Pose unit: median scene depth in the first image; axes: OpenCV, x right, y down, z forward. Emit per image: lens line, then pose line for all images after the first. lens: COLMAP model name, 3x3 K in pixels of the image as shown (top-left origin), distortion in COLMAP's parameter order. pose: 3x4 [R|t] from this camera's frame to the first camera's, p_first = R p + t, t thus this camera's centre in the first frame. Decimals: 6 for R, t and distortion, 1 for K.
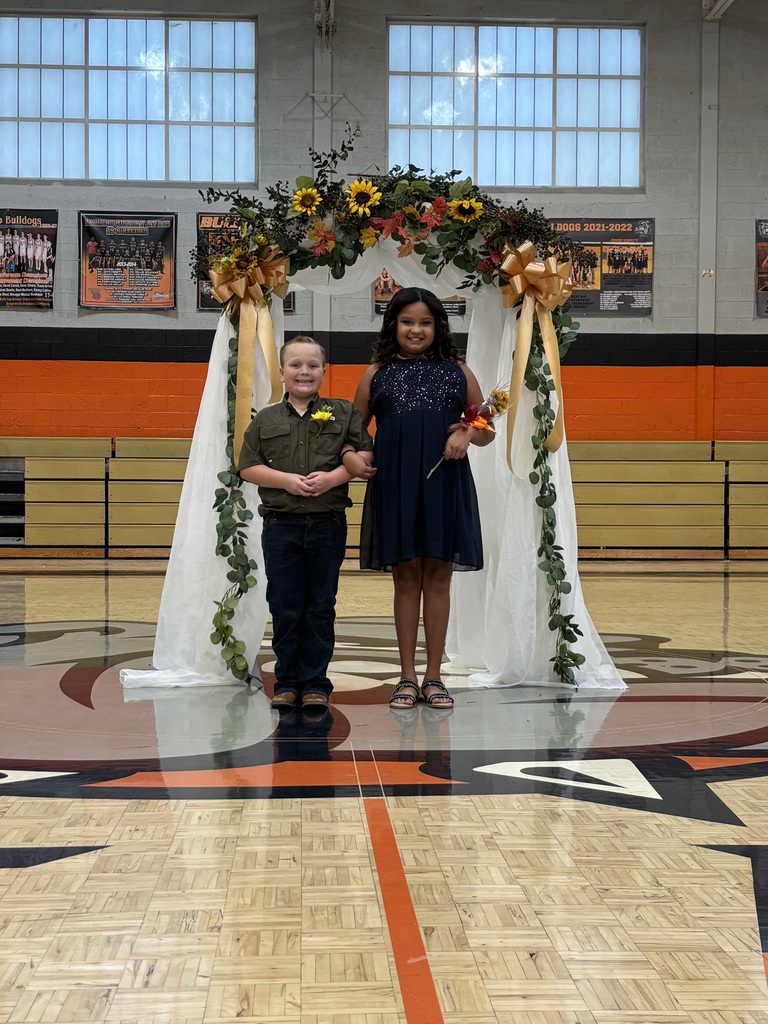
lens RADIAL K [[1471.5, 0, 370.7], [0, 1471.5, 518.2], [0, 0, 1]] dist [0.055709, 0.000000]
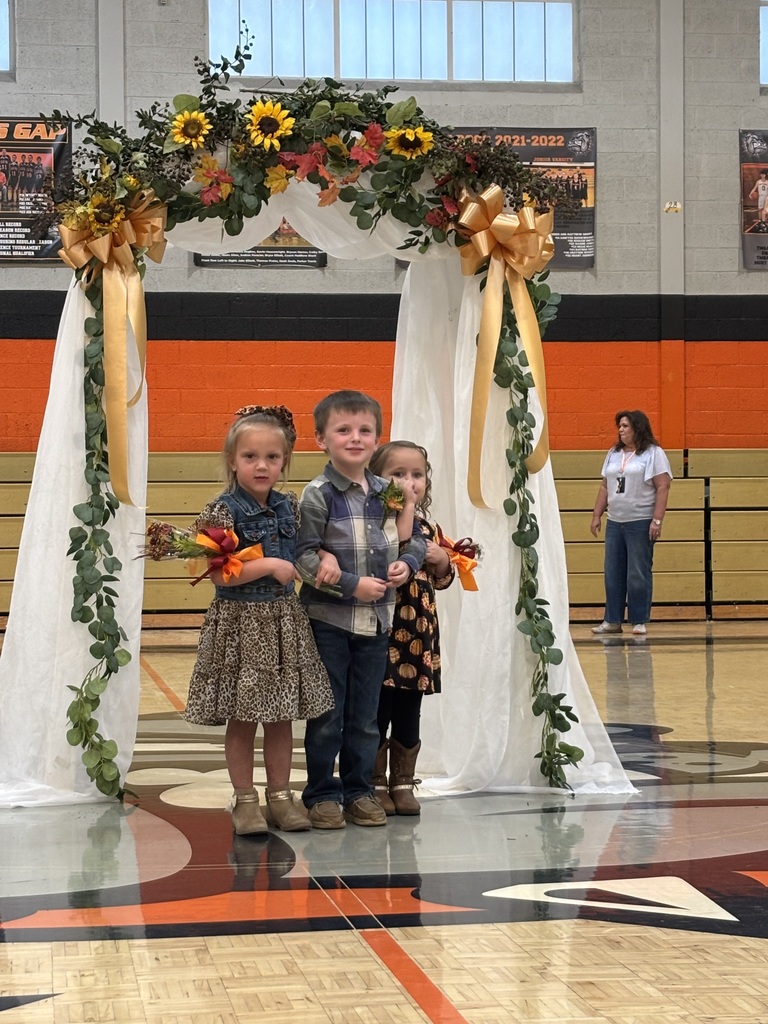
lens RADIAL K [[2249.8, 0, 369.4], [0, 2249.8, 520.2], [0, 0, 1]] dist [0.087260, 0.000000]
pose [[0.994690, -0.013657, 0.102010, -0.070568], [0.015833, 0.999663, -0.020560, 0.000874], [-0.101695, 0.022066, 0.994571, -0.103130]]
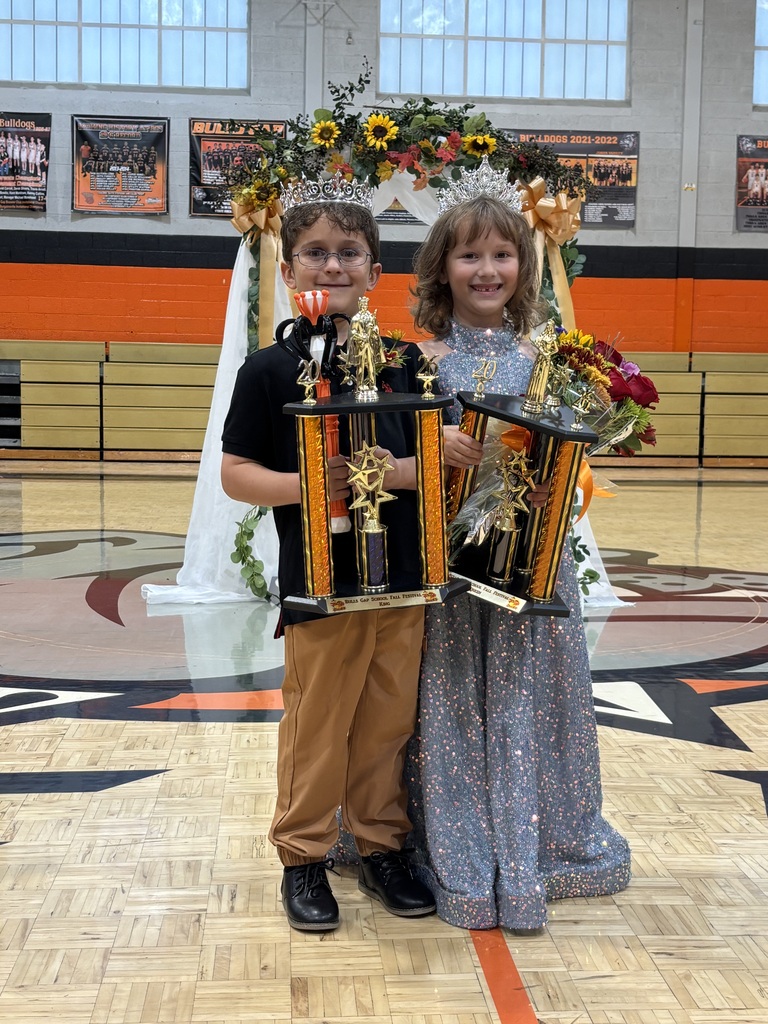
lens RADIAL K [[1436.7, 0, 389.9], [0, 1436.7, 520.0], [0, 0, 1]] dist [0.027848, 0.000000]
pose [[0.999475, 0.008805, 0.031172, -0.026848], [-0.011084, 0.997219, 0.073702, -0.020891], [-0.030437, -0.074009, 0.996793, -0.019126]]
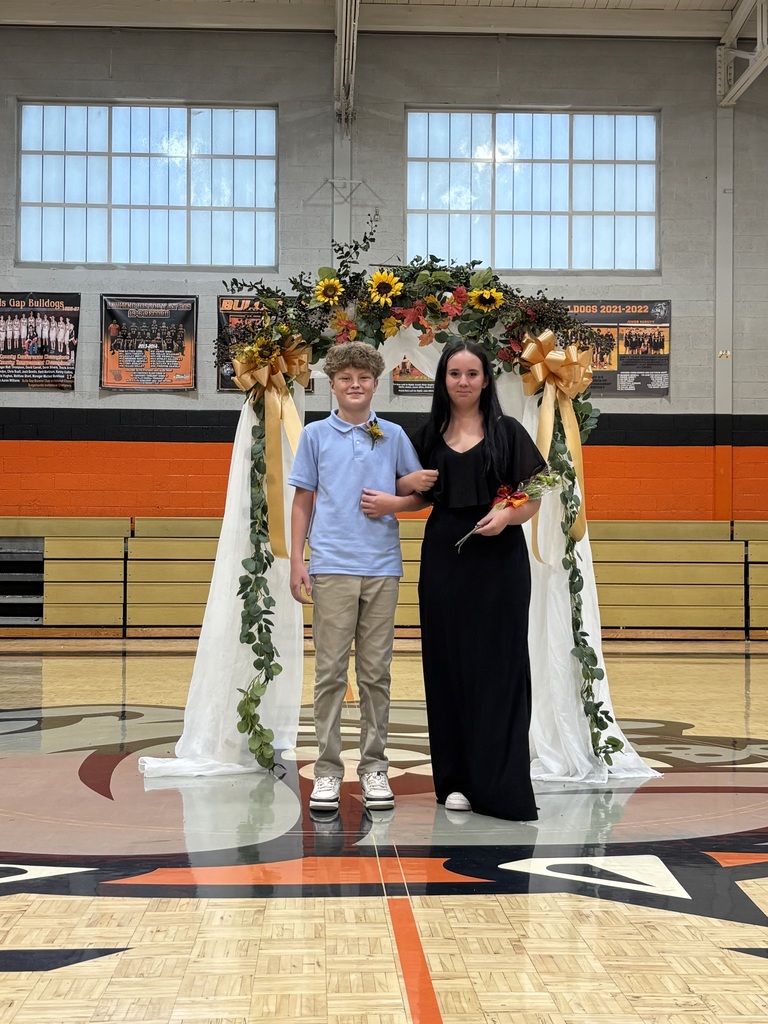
lens RADIAL K [[1471.5, 0, 375.0], [0, 1471.5, 517.7], [0, 0, 1]] dist [0.055709, 0.000000]
pose [[0.999961, 0.000040, -0.008794, -0.002886], [-0.000496, 0.998653, -0.051880, -0.007436], [0.008780, 0.051883, 0.998615, -0.000045]]
